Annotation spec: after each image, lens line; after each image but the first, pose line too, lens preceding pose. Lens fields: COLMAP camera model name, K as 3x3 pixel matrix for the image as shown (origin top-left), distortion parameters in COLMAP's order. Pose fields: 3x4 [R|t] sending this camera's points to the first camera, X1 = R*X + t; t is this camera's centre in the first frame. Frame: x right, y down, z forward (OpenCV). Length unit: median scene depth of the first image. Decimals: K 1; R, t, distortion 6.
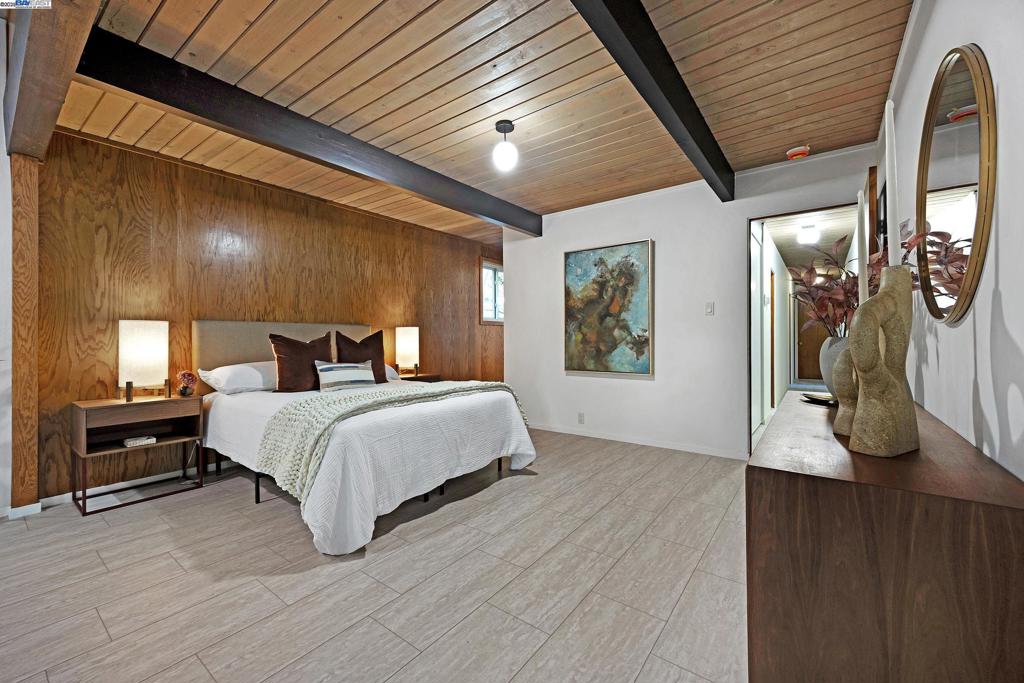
lens RADIAL K [[411.9, 0, 511.5], [0, 411.9, 339.9], [0, 0, 1]] dist [0.001848, 0.000113]
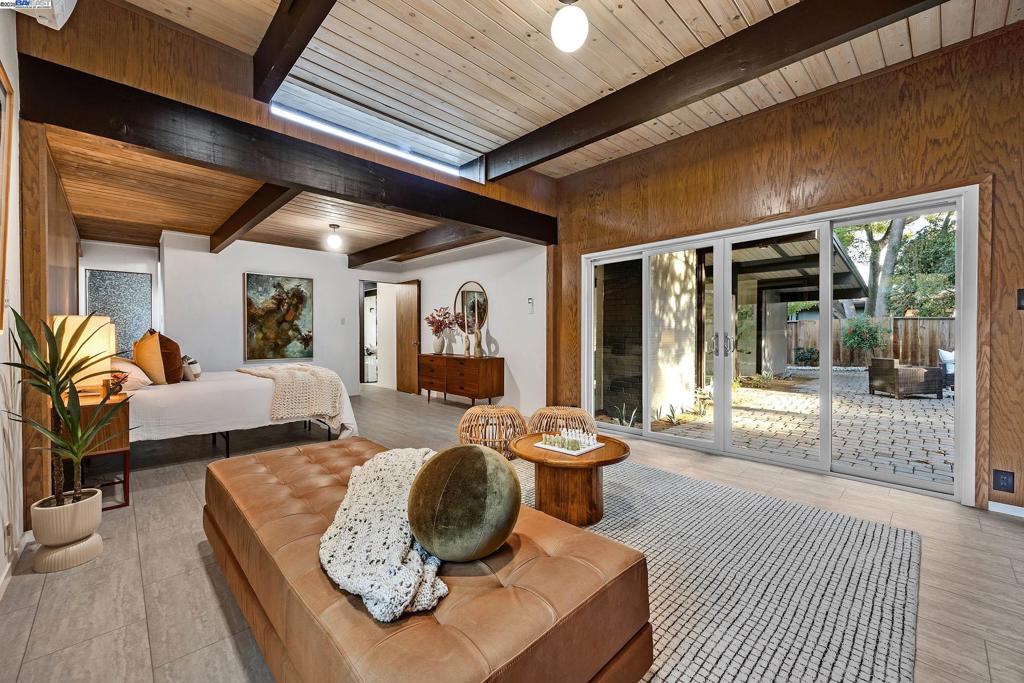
lens RADIAL K [[411.9, 0, 511.5], [0, 411.9, 339.9], [0, 0, 1]] dist [0.001848, 0.000113]
pose [[0.159535, -0.006648, 0.987170, -1.184647], [0.002696, 0.999977, 0.006299, 0.001601], [-0.987189, 0.001656, 0.159549, -0.080118]]
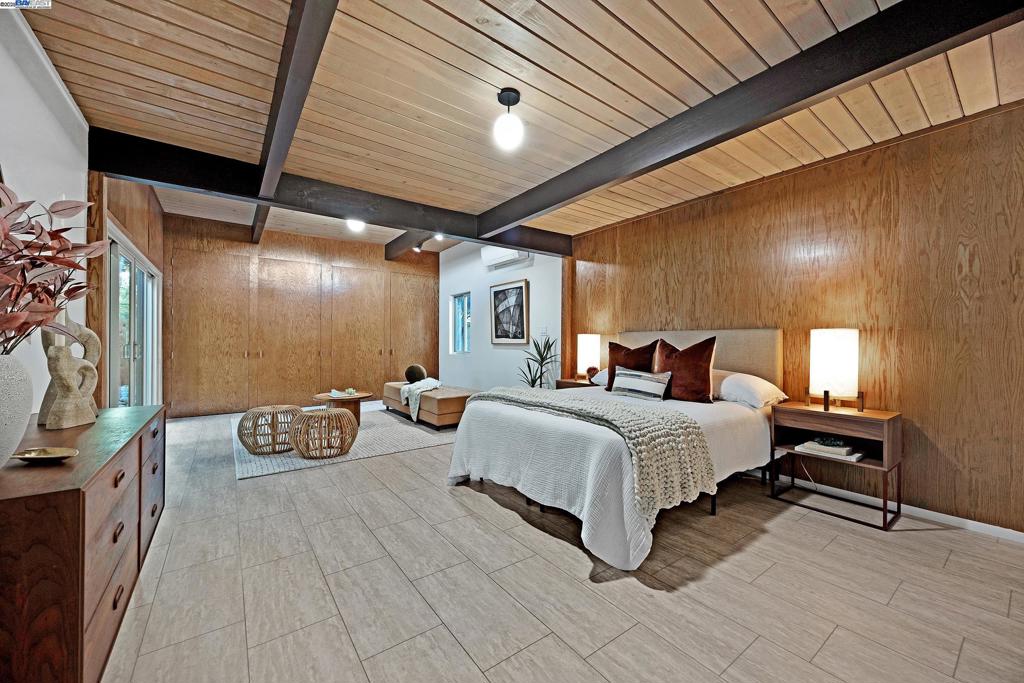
lens RADIAL K [[385.9, 0, 505.9], [0, 385.9, 341.9], [0, 0, 1]] dist [-0.010633, 0.000117]
pose [[-0.292128, -0.002279, -0.956377, 0.489782], [-0.006406, 0.999979, -0.000427, -0.010000], [0.956358, 0.006001, -0.292136, 0.818015]]
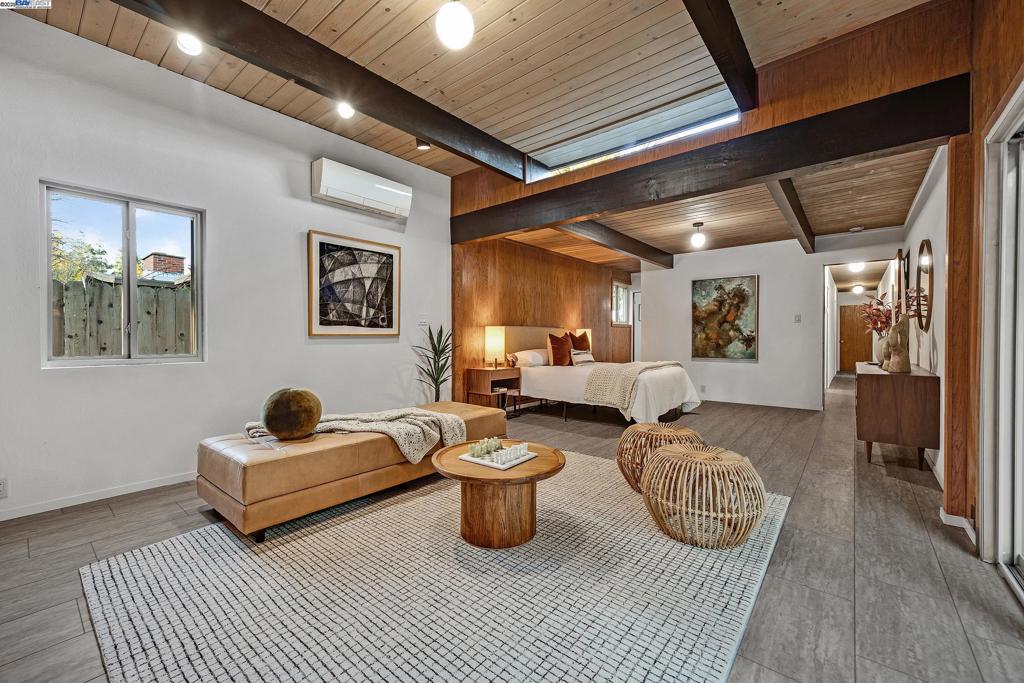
lens RADIAL K [[411.9, 0, 511.5], [0, 411.9, 339.9], [0, 0, 1]] dist [0.001848, 0.000113]
pose [[0.998781, 0.003450, -0.049236, -0.516324], [-0.003180, 0.999980, 0.005556, 0.002433], [0.049254, -0.005393, 0.998772, -0.622527]]
